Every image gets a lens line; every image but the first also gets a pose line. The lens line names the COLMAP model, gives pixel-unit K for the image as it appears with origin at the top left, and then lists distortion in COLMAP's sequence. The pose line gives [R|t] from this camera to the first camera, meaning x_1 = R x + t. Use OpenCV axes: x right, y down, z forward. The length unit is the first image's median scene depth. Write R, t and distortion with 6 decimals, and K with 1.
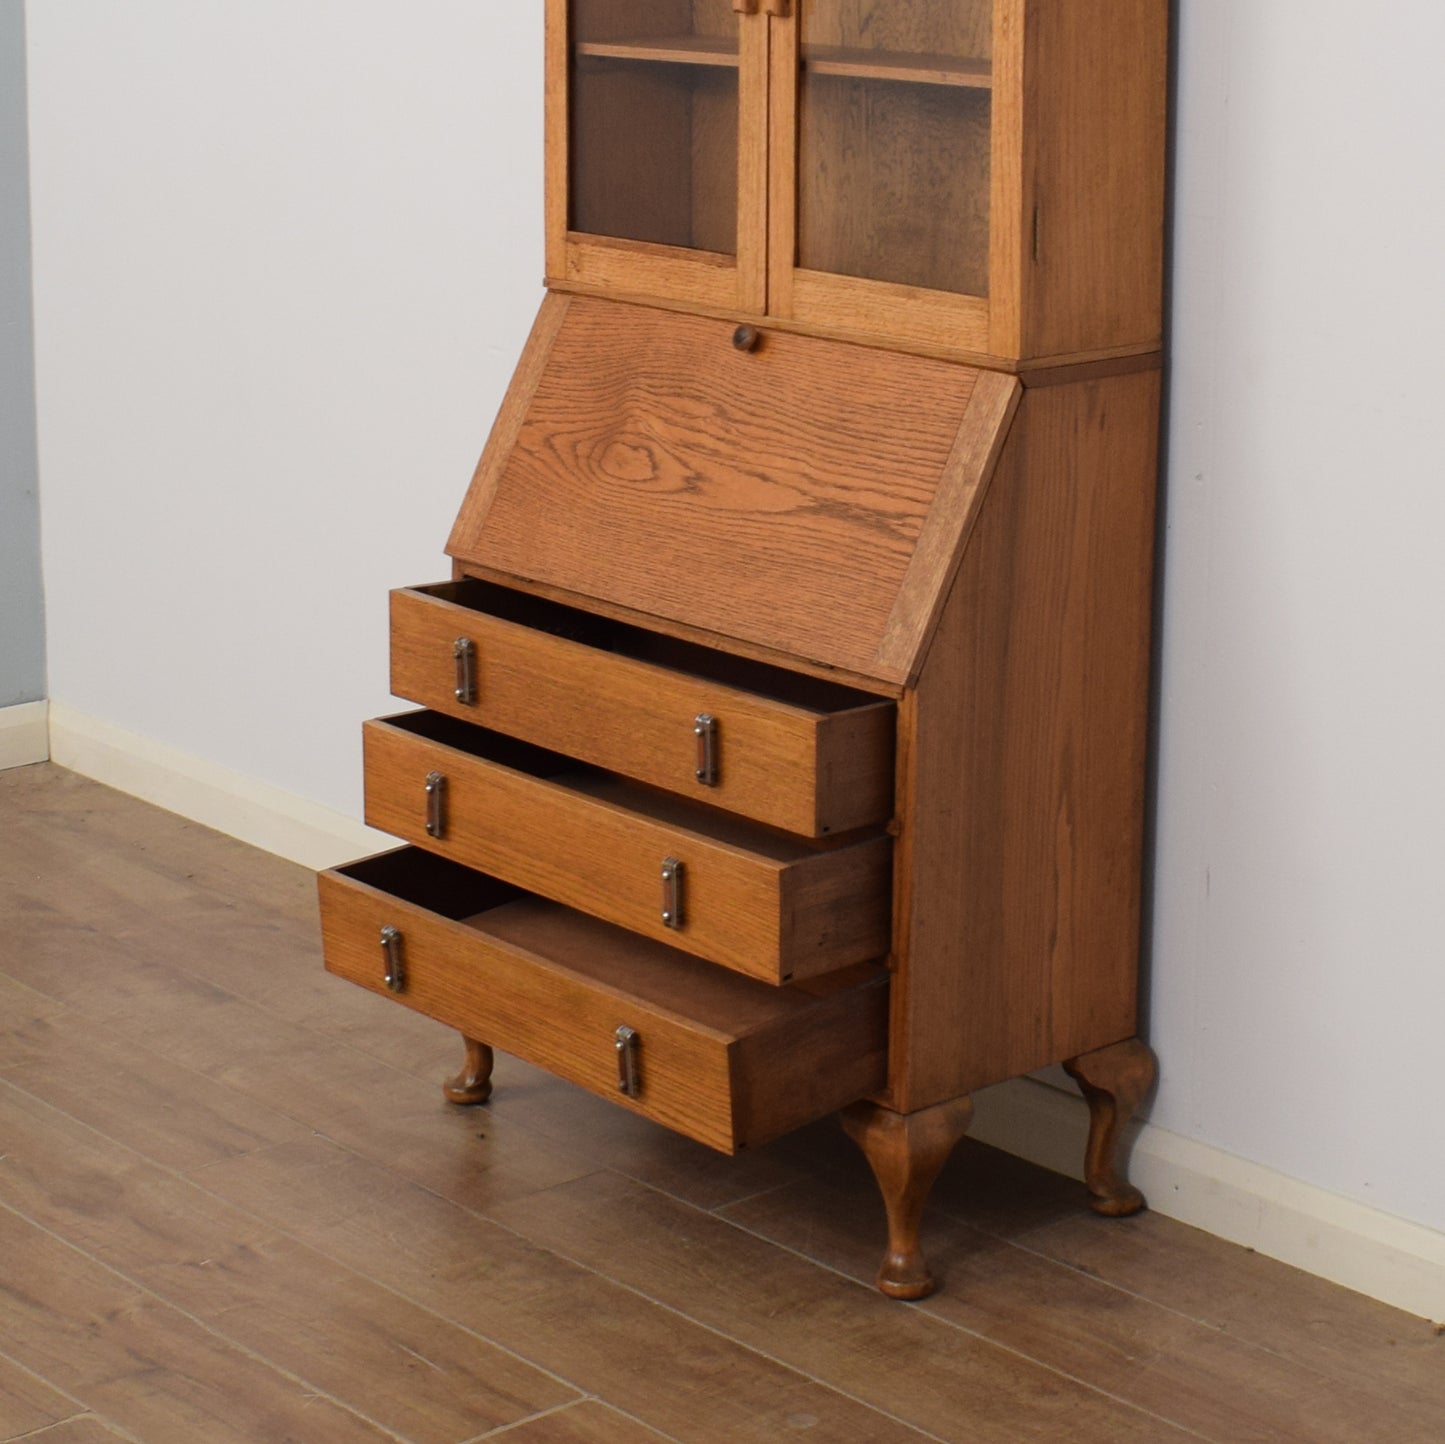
lens RADIAL K [[3565.2, 0, 856.9], [0, 3565.2, 402.7], [0, 0, 1]] dist [-0.101387, 0.000000]
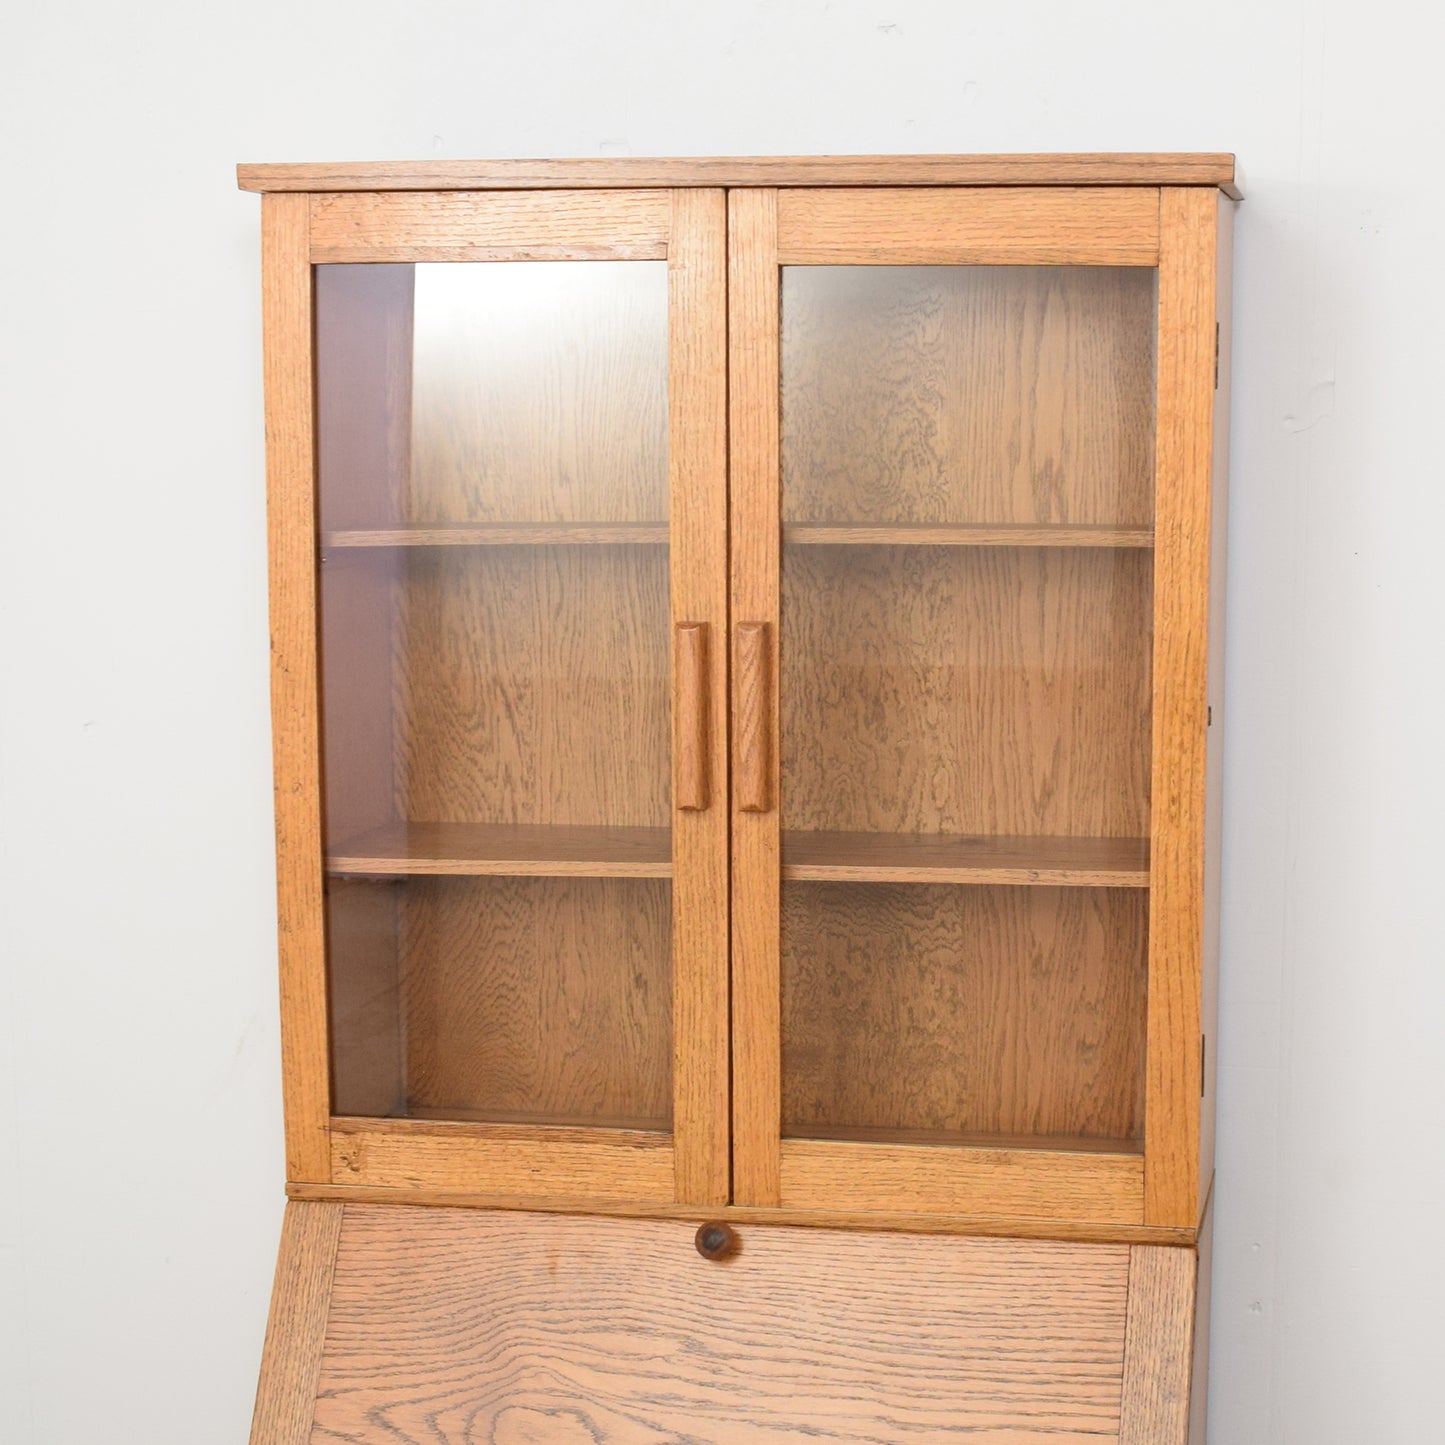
lens RADIAL K [[2630.7, 0, 979.4], [0, 2630.7, 729.1], [0, 0, 1]] dist [-0.096740, 0.000000]
pose [[0.787671, -0.082730, 0.610516, -0.313957], [0.113959, 0.993408, -0.012412, -0.111775], [-0.605464, 0.079350, 0.791907, 0.528189]]
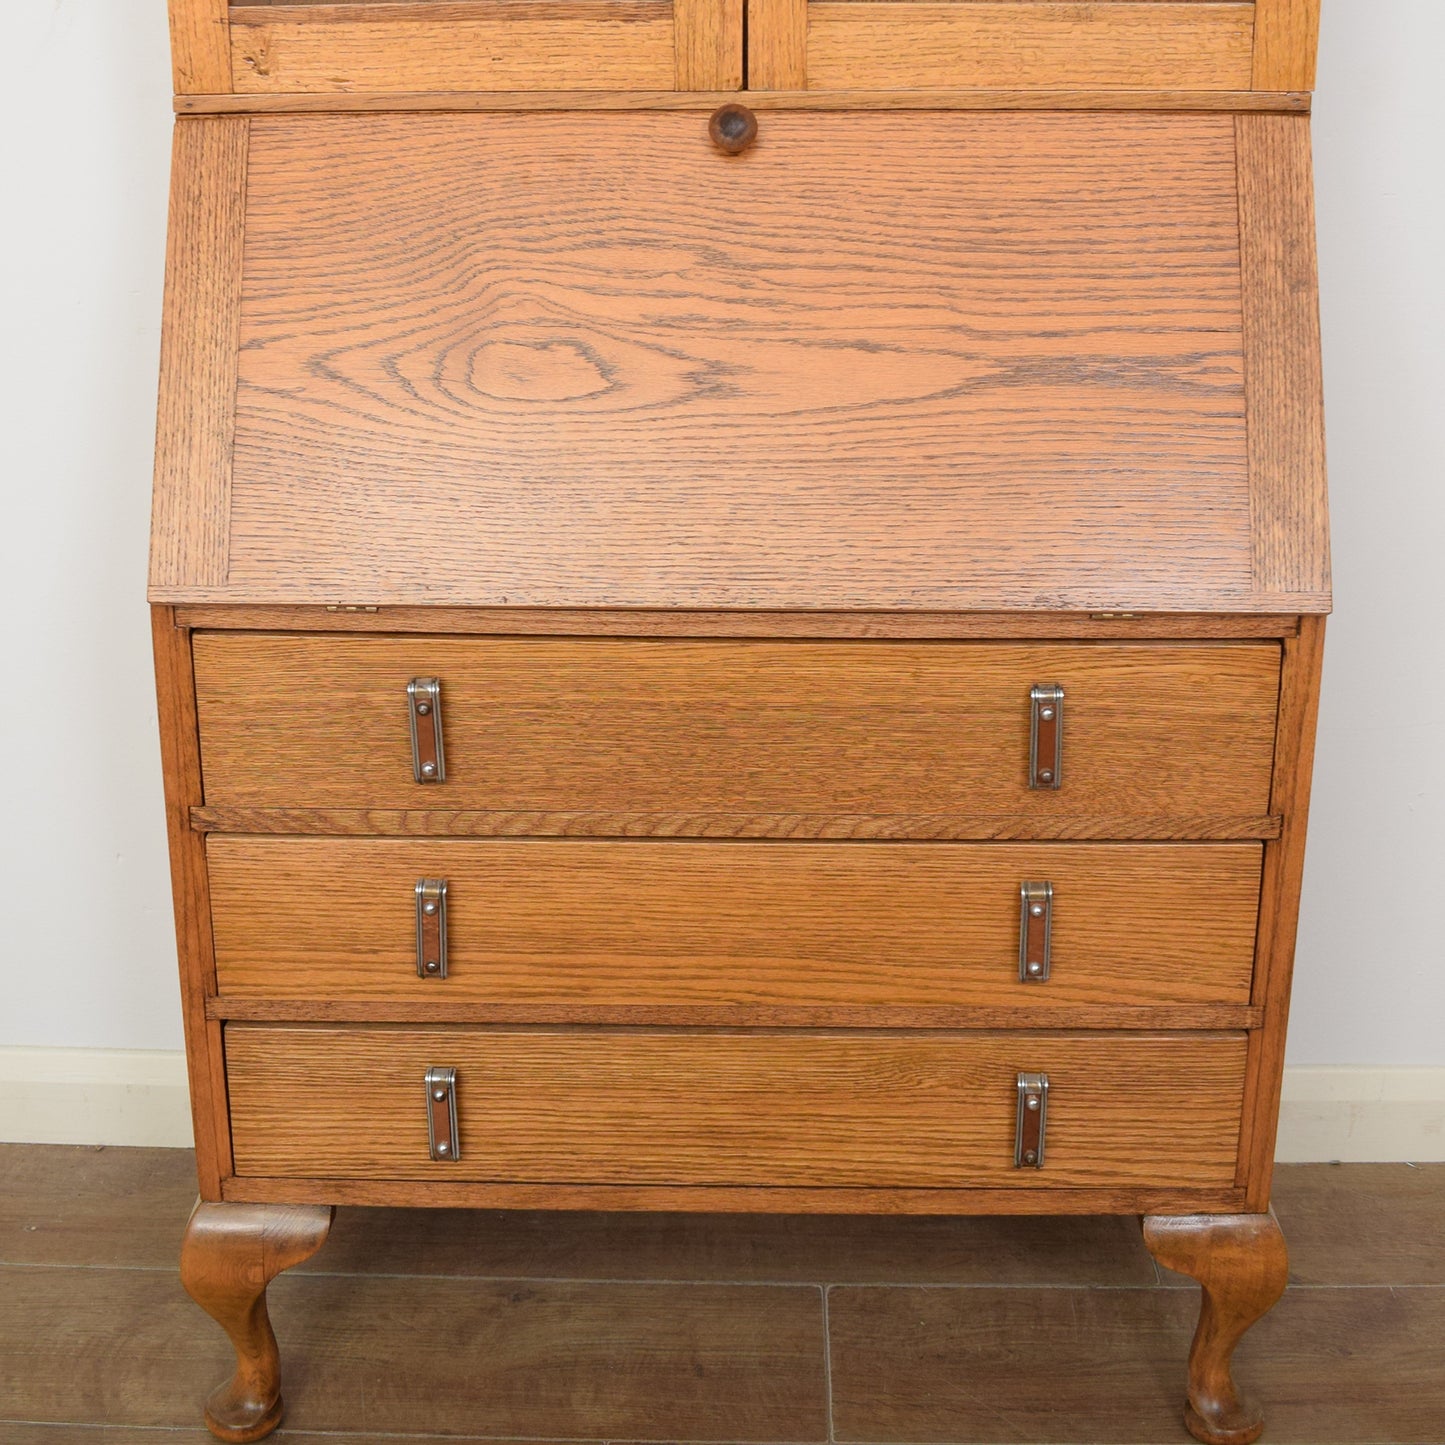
lens RADIAL K [[2192.6, 0, 698.1], [0, 2192.6, 510.1], [0, 0, 1]] dist [-0.096040, 0.000000]
pose [[0.705975, -0.223164, 0.672158, -0.300763], [0.139408, 0.974279, 0.177050, -0.021825], [-0.694381, -0.031289, 0.718927, 0.738941]]
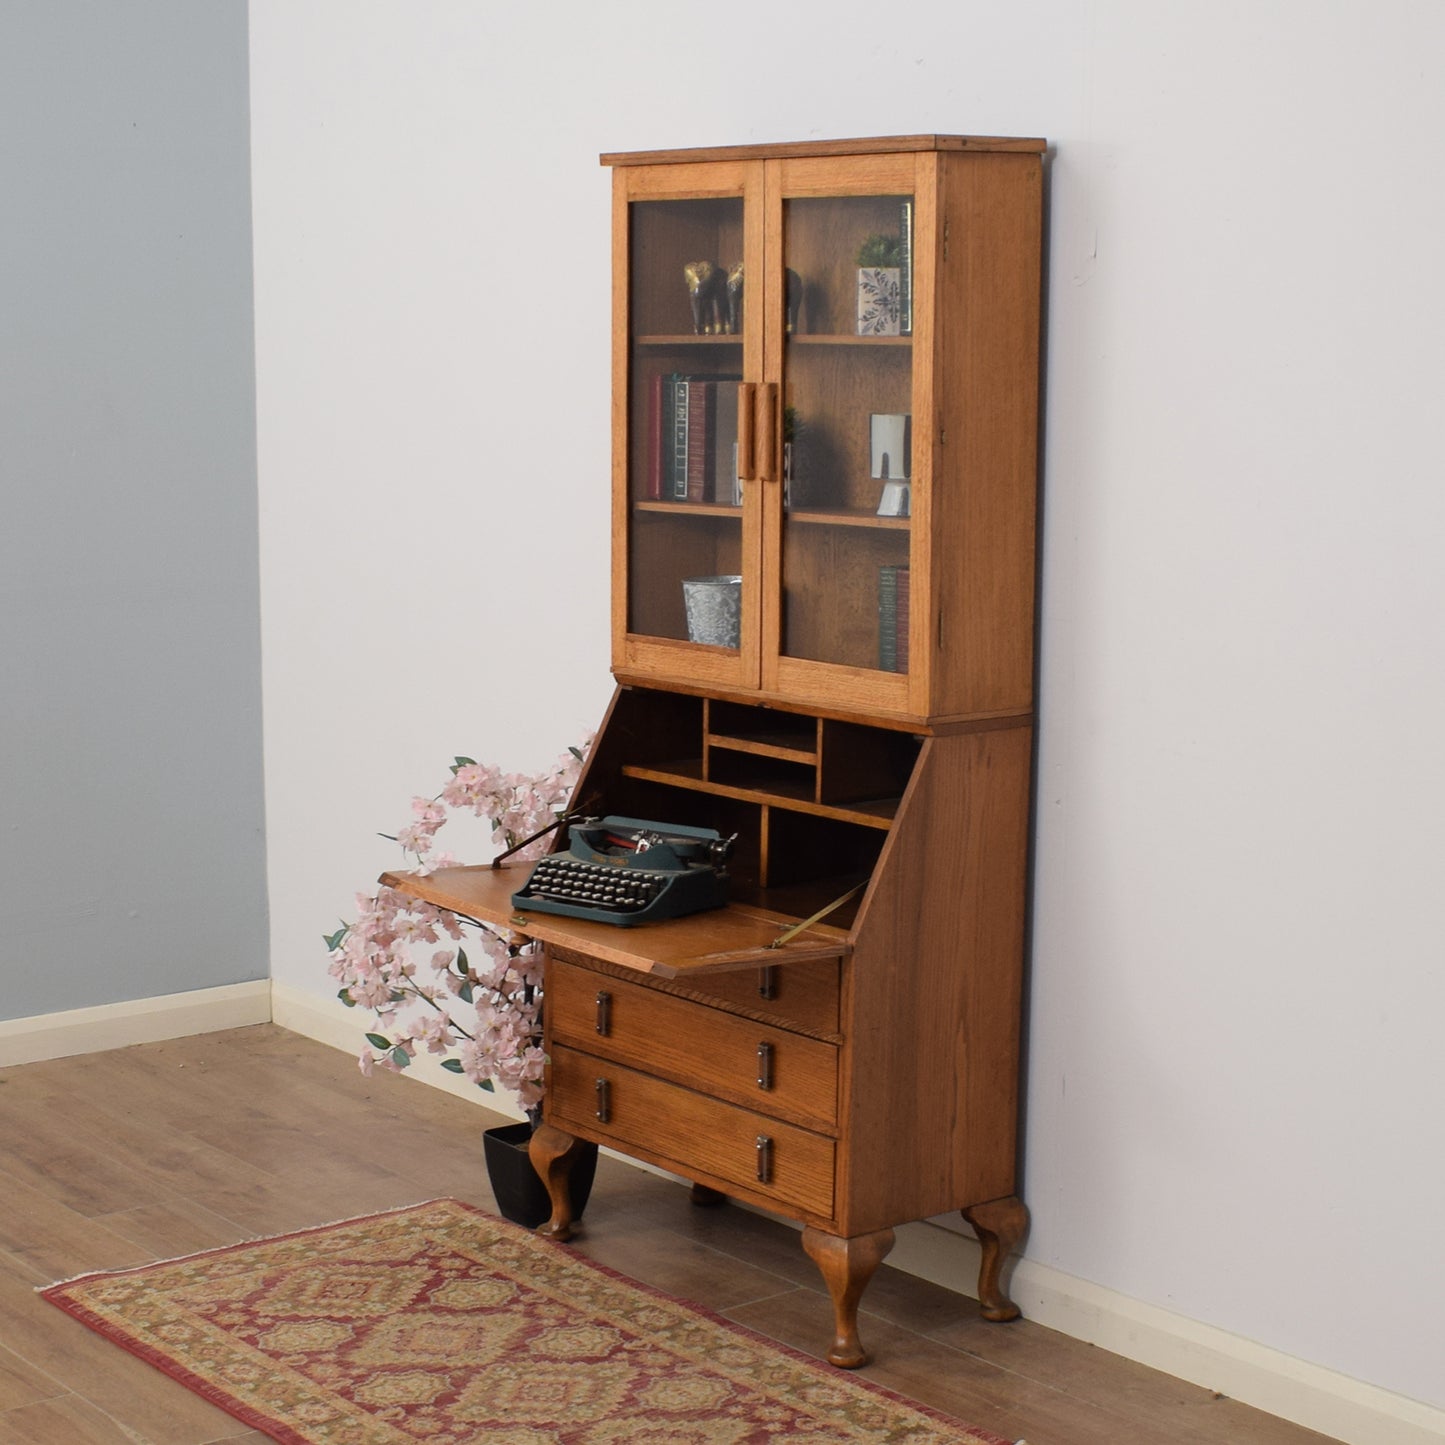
lens RADIAL K [[2783.3, 0, 741.0], [0, 2783.3, 839.0], [0, 0, 1]] dist [-0.109791, 0.000000]
pose [[0.997930, 0.008623, -0.063731, 0.039305], [-0.008215, 0.999944, 0.006656, 0.028733], [0.063785, -0.006119, 0.997945, -0.123570]]
